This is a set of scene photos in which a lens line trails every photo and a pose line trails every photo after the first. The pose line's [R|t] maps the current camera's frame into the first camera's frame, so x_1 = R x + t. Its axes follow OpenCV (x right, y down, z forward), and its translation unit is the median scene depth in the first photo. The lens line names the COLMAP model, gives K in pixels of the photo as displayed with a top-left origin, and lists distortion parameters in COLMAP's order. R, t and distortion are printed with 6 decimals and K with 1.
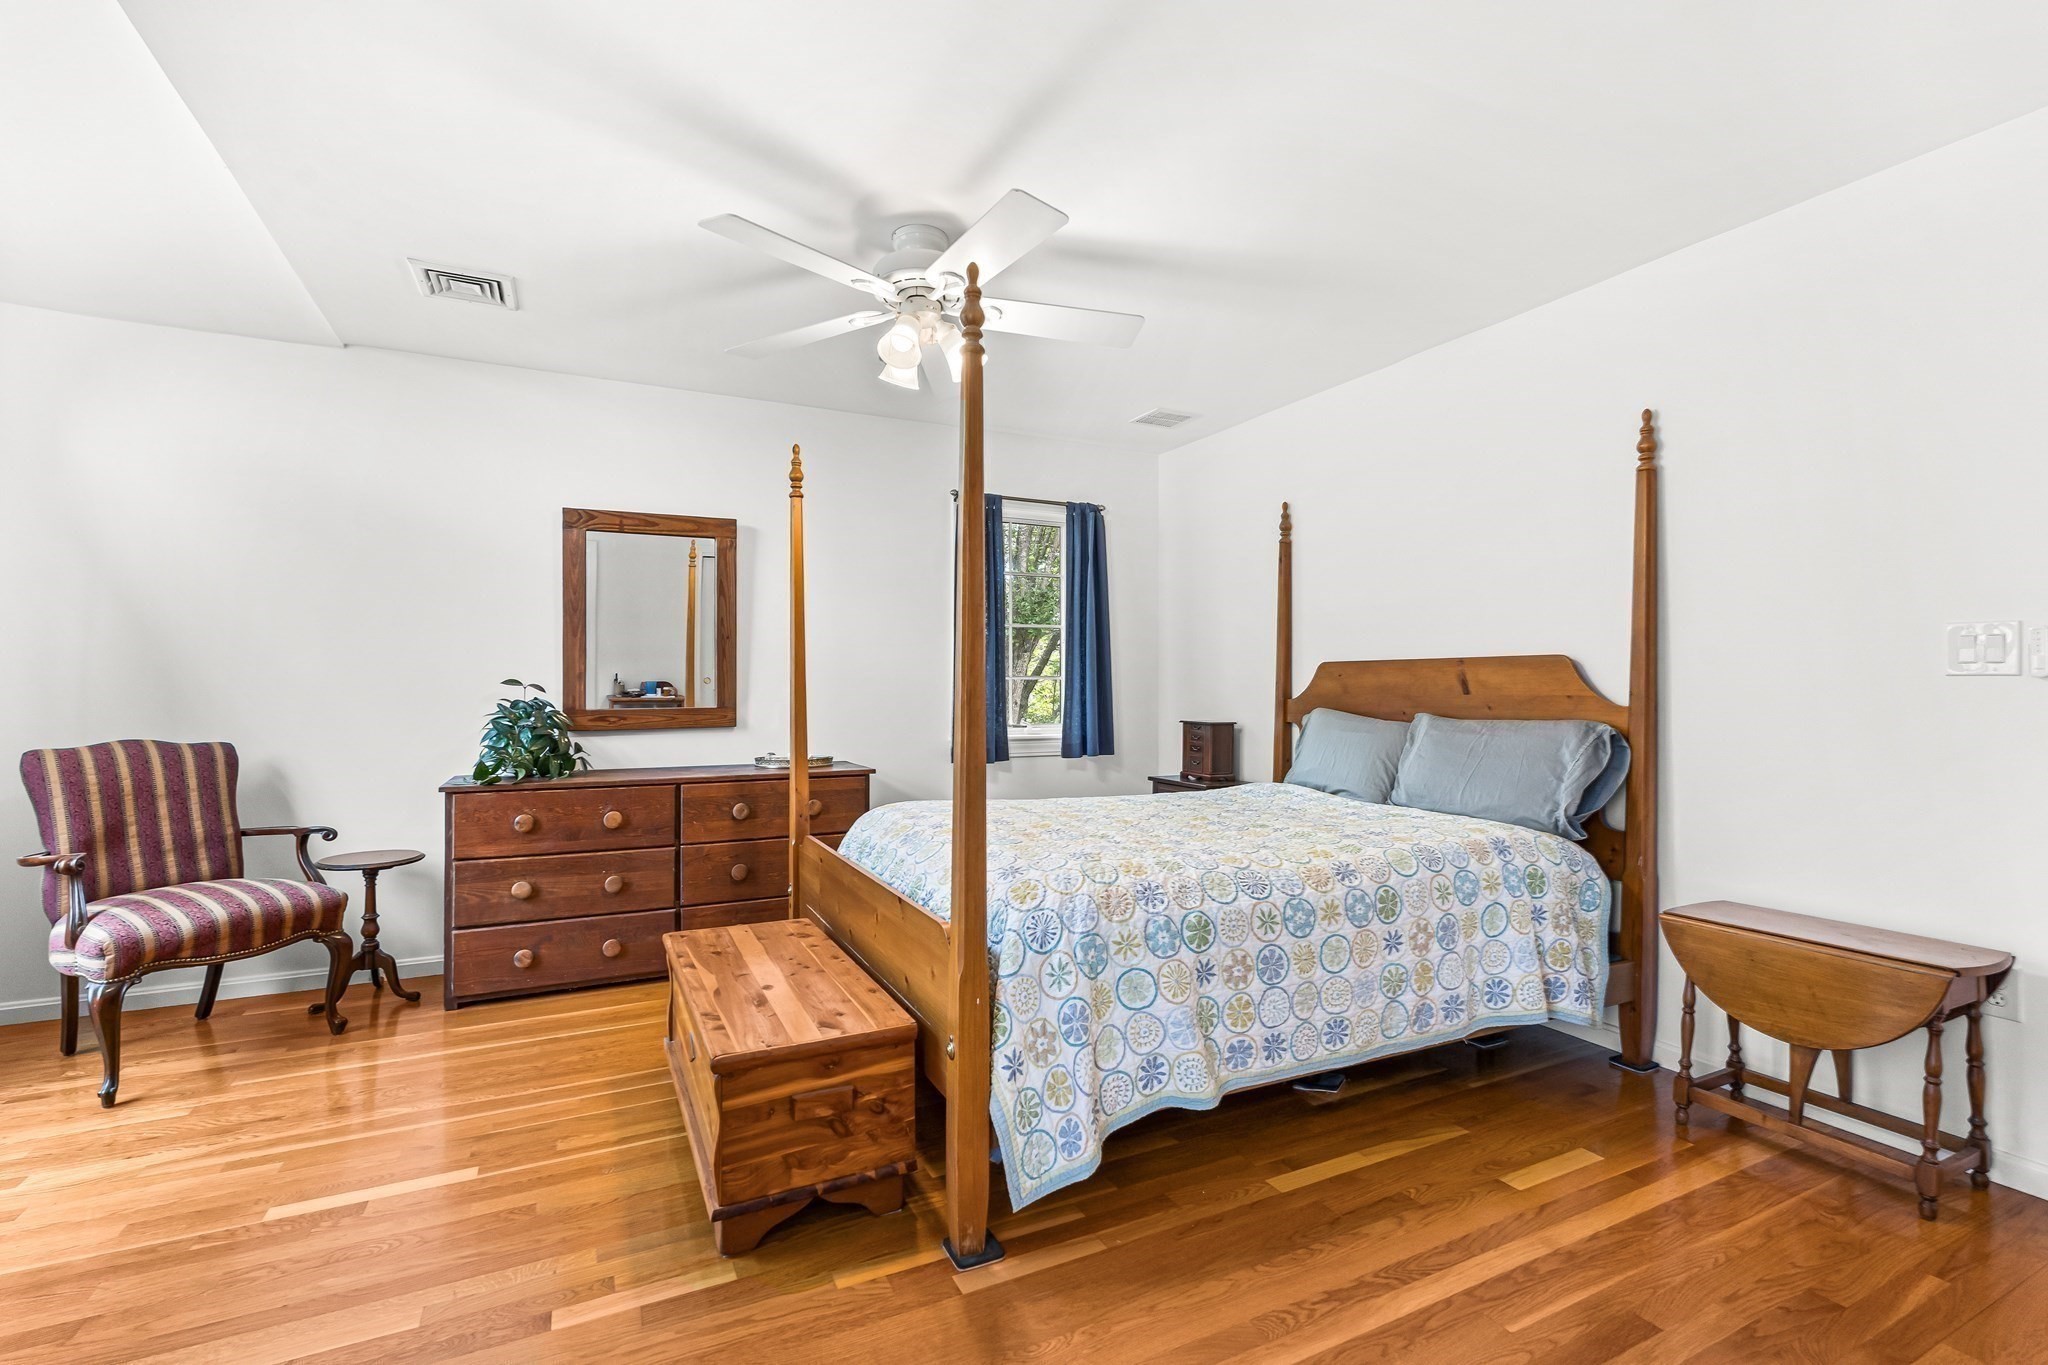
lens RADIAL K [[931.0, 0, 1033.2], [0, 931.0, 677.8], [0, 0, 1]] dist [0.004963, 0.000061]
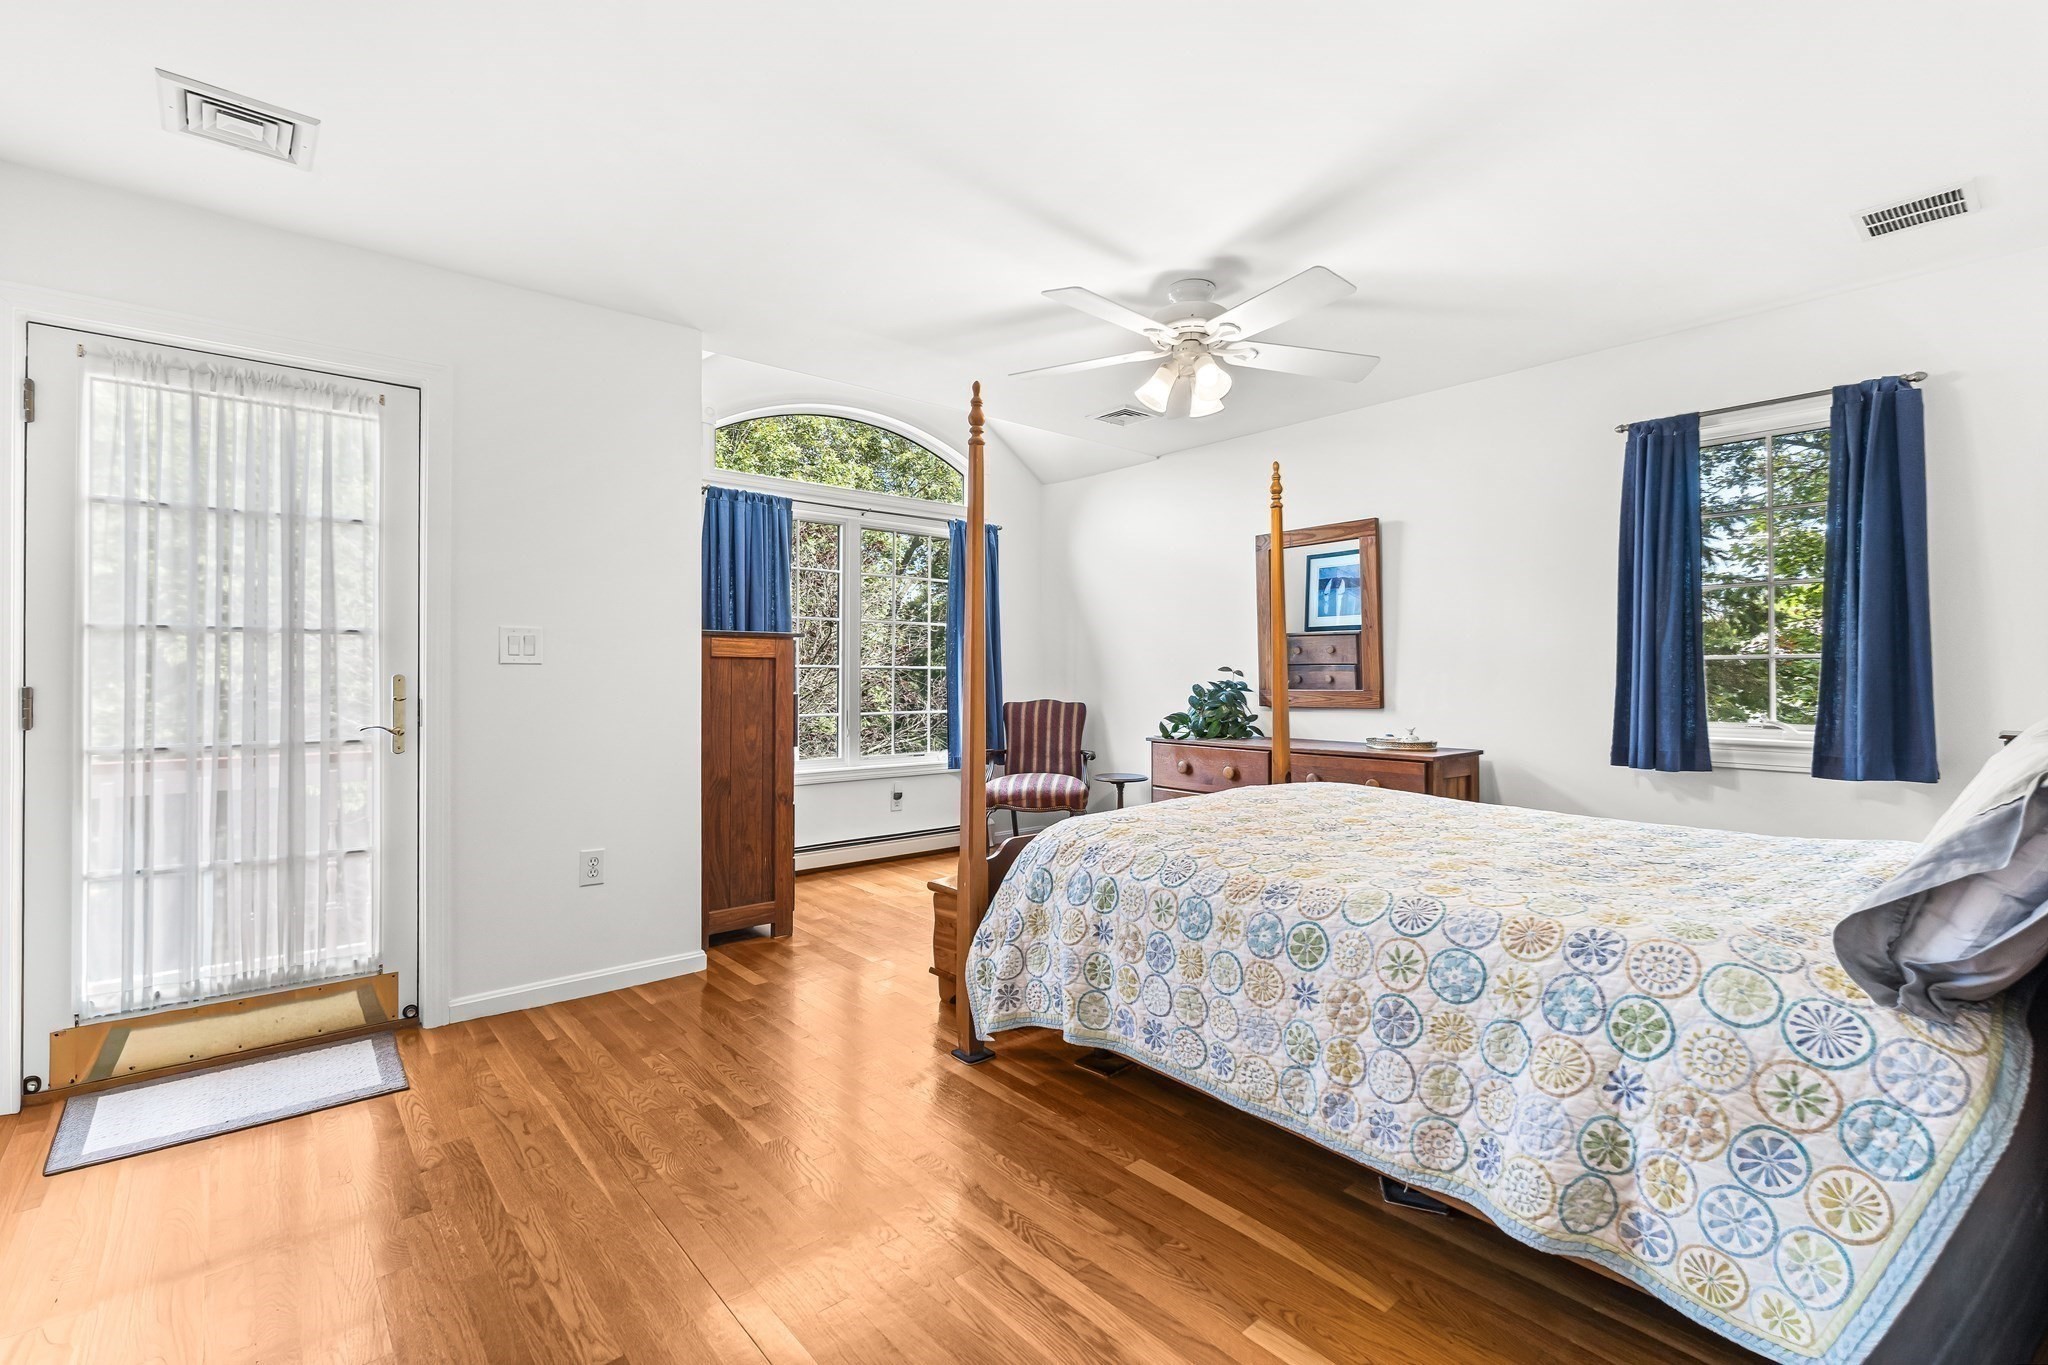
lens RADIAL K [[931.0, 0, 1033.2], [0, 931.0, 677.8], [0, 0, 1]] dist [0.004963, 0.000061]
pose [[0.232727, 0.003157, -0.972537, 1.021566], [0.011821, 0.999912, 0.006075, 0.008858], [0.972470, -0.012910, 0.232669, 0.558744]]
